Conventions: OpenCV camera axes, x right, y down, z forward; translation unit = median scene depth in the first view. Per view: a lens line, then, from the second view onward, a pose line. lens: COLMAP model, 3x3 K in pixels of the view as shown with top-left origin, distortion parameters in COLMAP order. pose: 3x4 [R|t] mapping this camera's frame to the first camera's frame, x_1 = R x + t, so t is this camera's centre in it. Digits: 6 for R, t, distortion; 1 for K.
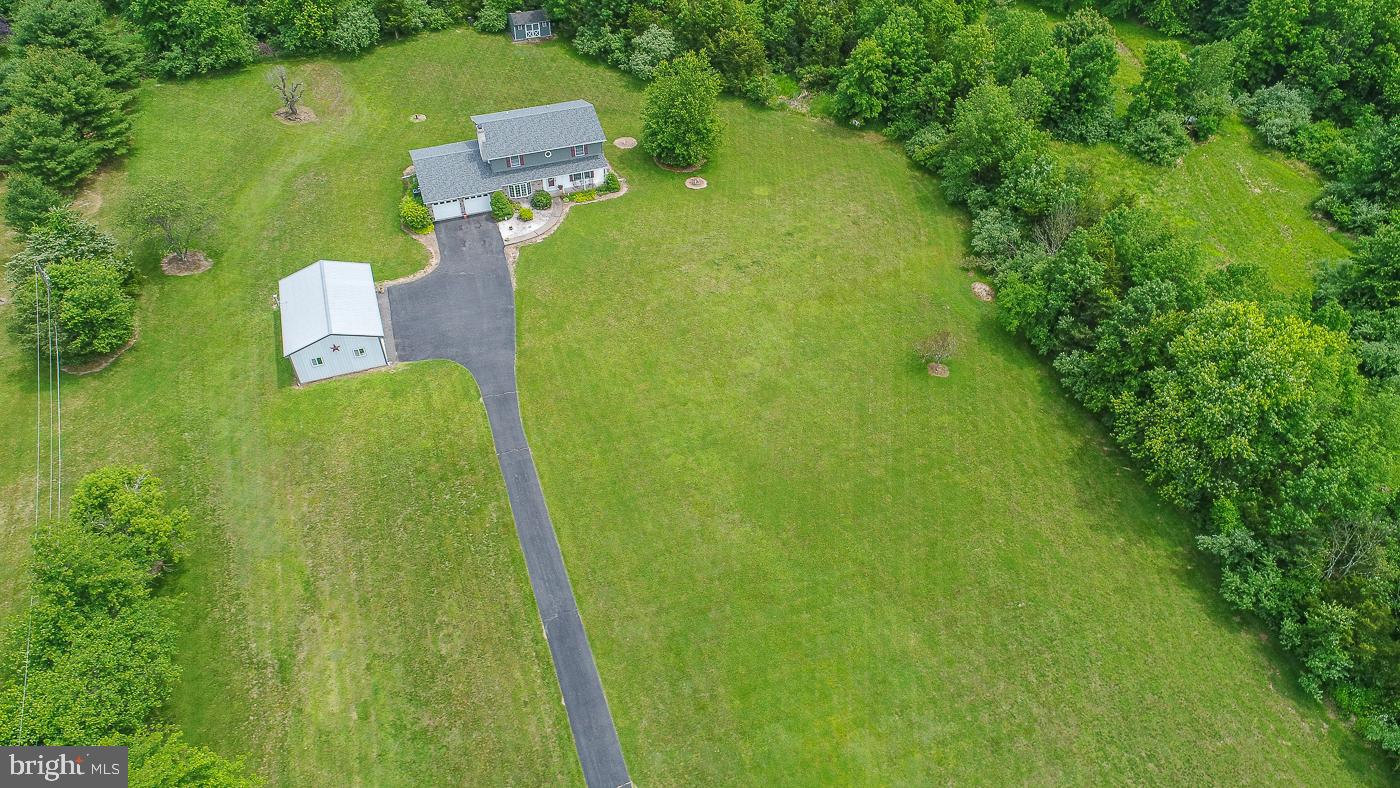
lens RADIAL K [[927.7, 0, 694.7], [0, 927.7, 392.9], [0, 0, 1]] dist [-0.007713, -0.003011]
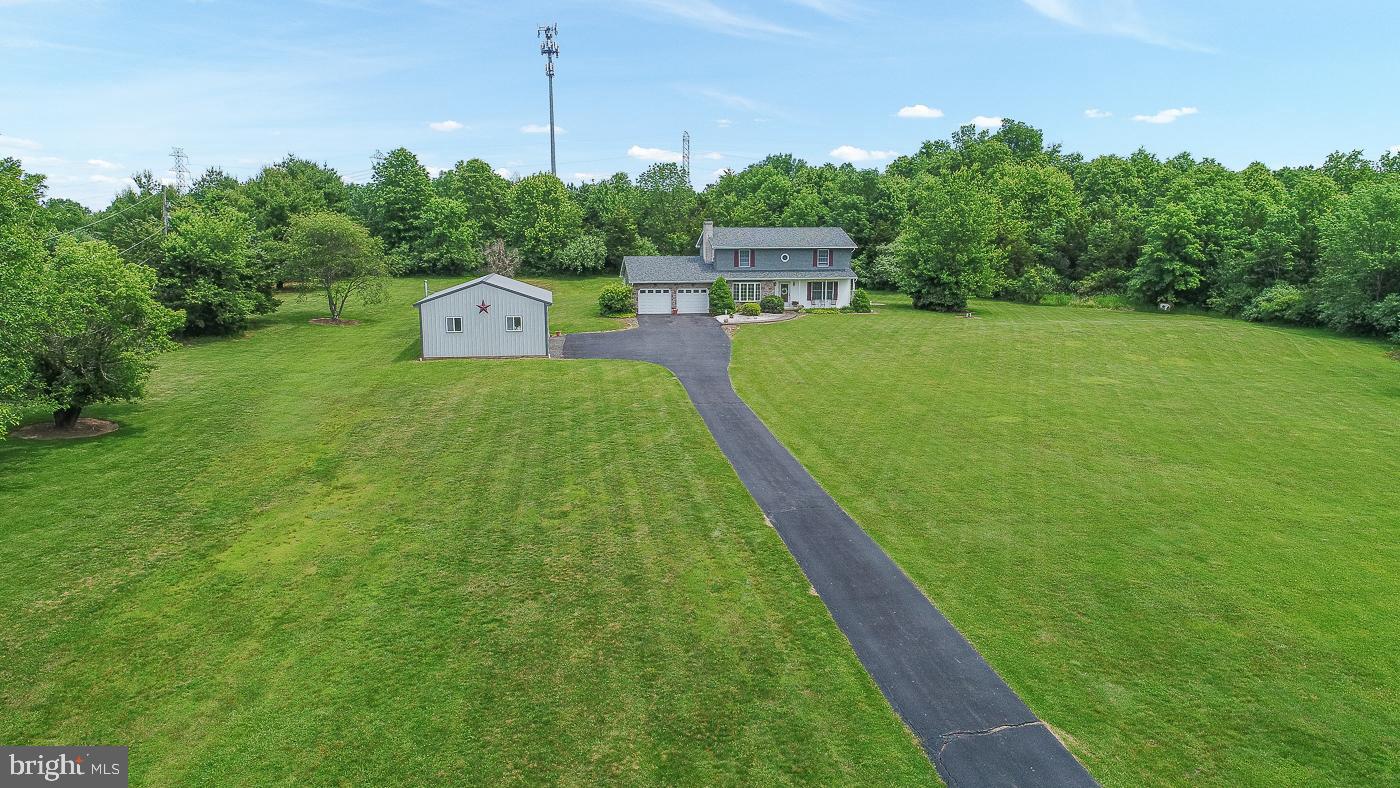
lens RADIAL K [[927.7, 0, 694.7], [0, 927.7, 392.9], [0, 0, 1]] dist [-0.007713, -0.003011]
pose [[0.979822, 0.023628, -0.198469, -0.069614], [-0.130261, 0.828624, -0.544439, 0.289302], [0.151592, 0.559307, 0.814982, 0.380685]]
